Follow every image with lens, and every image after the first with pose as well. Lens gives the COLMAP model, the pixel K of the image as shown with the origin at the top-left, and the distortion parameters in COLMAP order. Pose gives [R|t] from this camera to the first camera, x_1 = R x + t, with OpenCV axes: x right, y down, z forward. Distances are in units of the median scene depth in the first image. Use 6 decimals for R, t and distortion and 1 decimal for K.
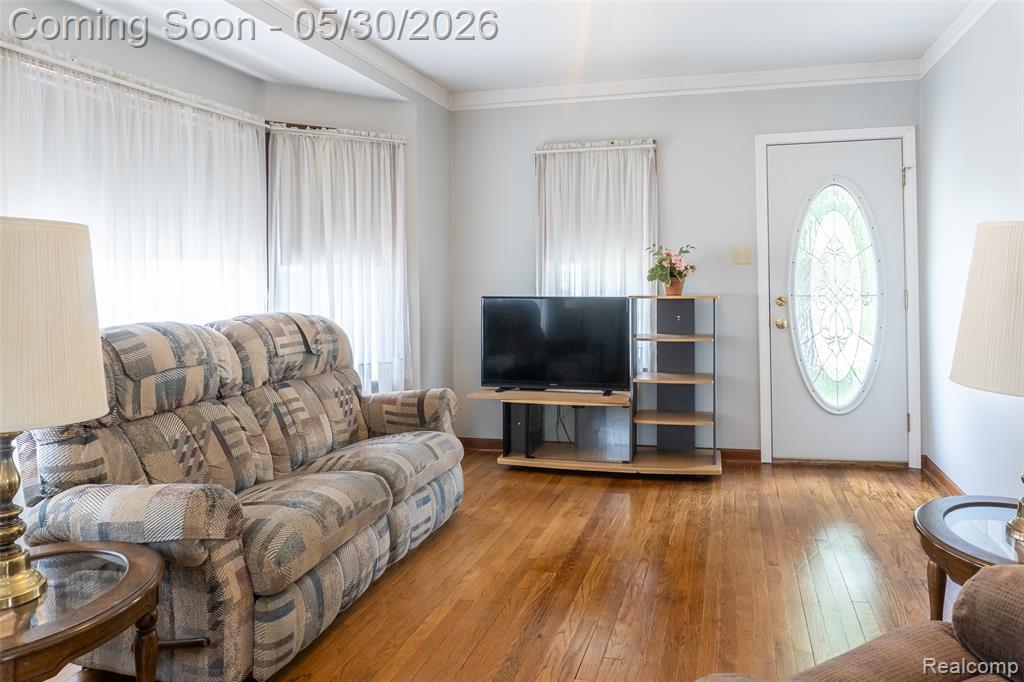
lens RADIAL K [[773.9, 0, 510.0], [0, 773.9, 312.2], [0, 0, 1]] dist [-0.011634, -0.006035]
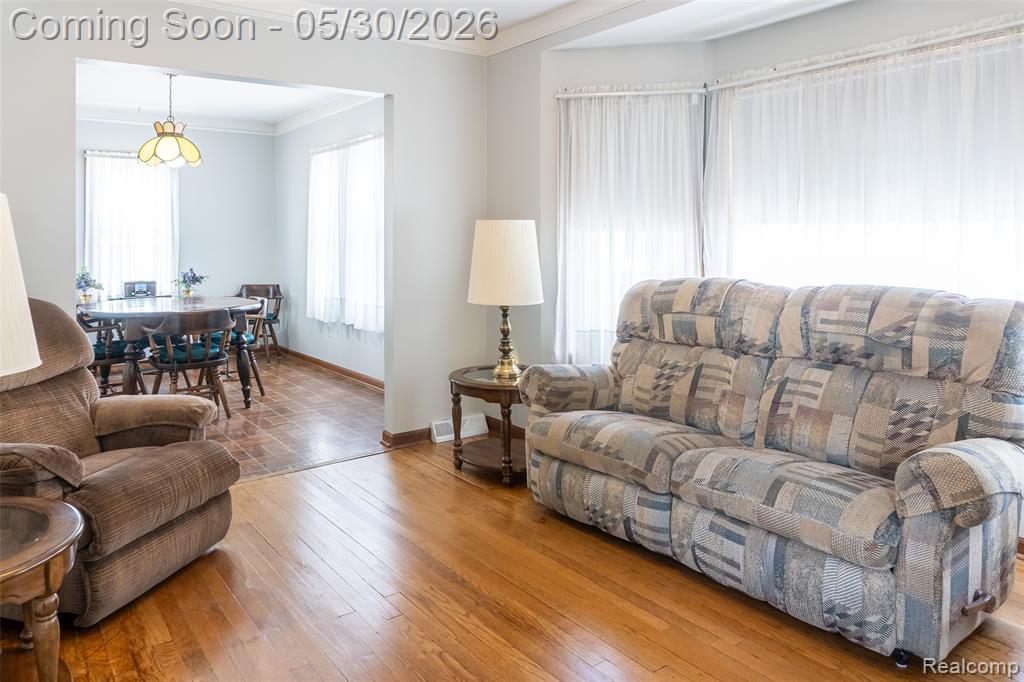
lens RADIAL K [[732.9, 0, 509.0], [0, 732.9, 249.1], [0, 0, 1]] dist [-0.004570, -0.000982]
pose [[-0.626833, 0.023845, -0.778788, 0.682689], [-0.020302, 0.998692, 0.046919, -0.082905], [0.778889, 0.045222, -0.625530, 1.472116]]
